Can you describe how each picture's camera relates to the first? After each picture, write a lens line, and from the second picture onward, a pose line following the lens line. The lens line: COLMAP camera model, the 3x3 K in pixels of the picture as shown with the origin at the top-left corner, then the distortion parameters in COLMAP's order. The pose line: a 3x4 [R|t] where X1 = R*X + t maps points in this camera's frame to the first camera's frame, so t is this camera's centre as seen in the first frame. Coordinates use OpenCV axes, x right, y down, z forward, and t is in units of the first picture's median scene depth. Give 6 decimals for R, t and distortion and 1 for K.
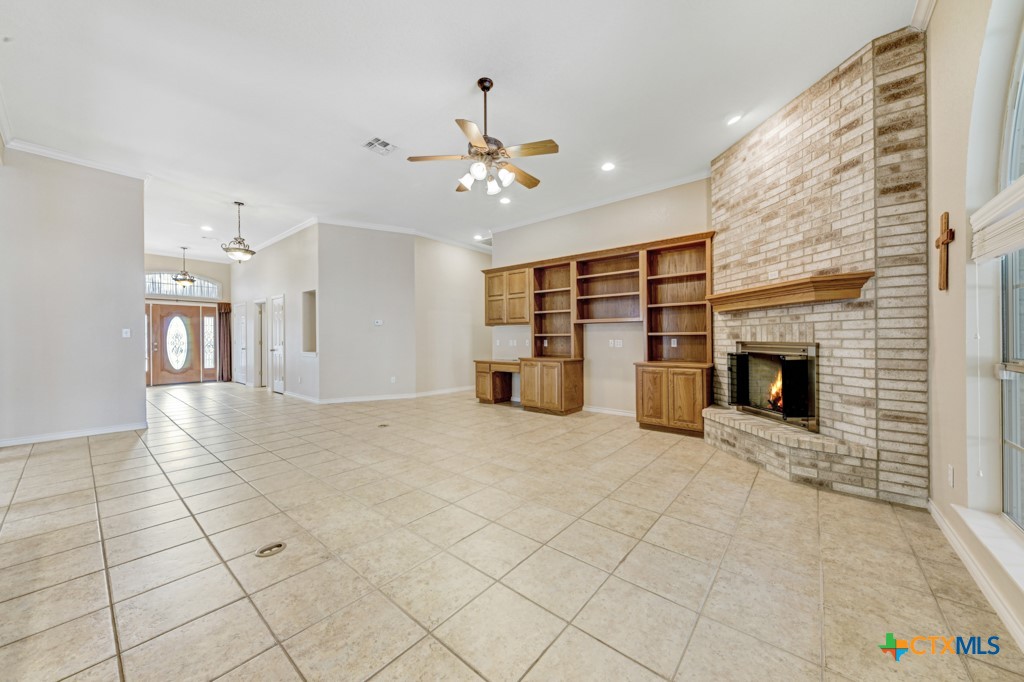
lens RADIAL K [[357.9, 0, 513.3], [0, 357.9, 344.0], [0, 0, 1]] dist [0.001068, 0.000082]
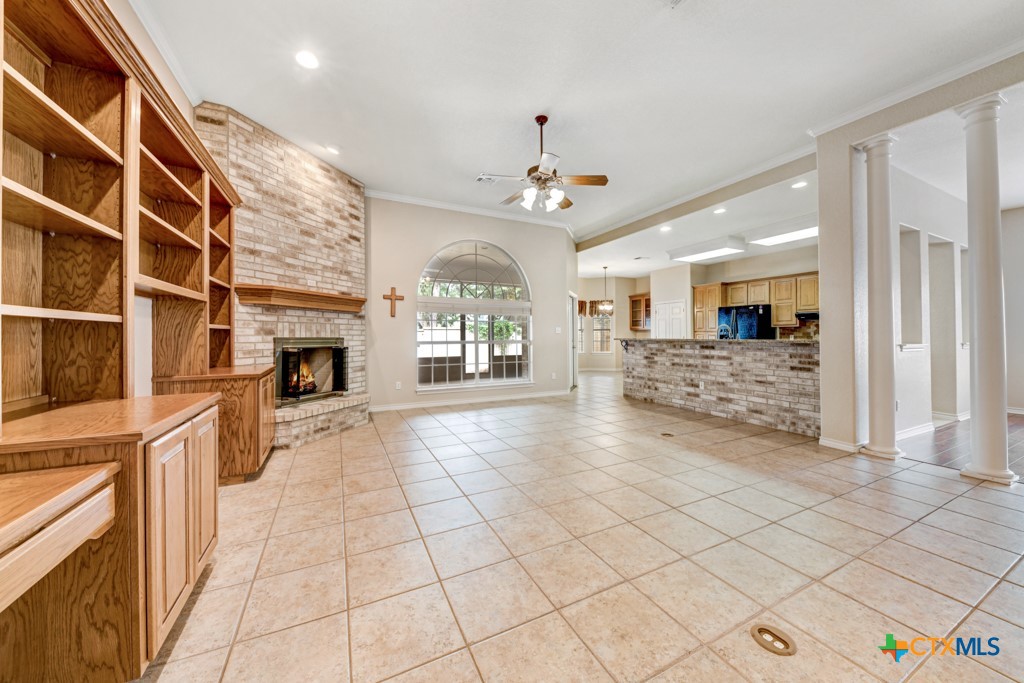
lens RADIAL K [[357.9, 0, 512.5], [0, 357.9, 330.3], [0, 0, 1]] dist [0.001068, 0.000082]
pose [[-0.914662, 0.010041, 0.404095, -0.378520], [0.009696, 0.999949, -0.002901, -0.019329], [-0.404103, 0.001265, -0.914713, 1.750075]]
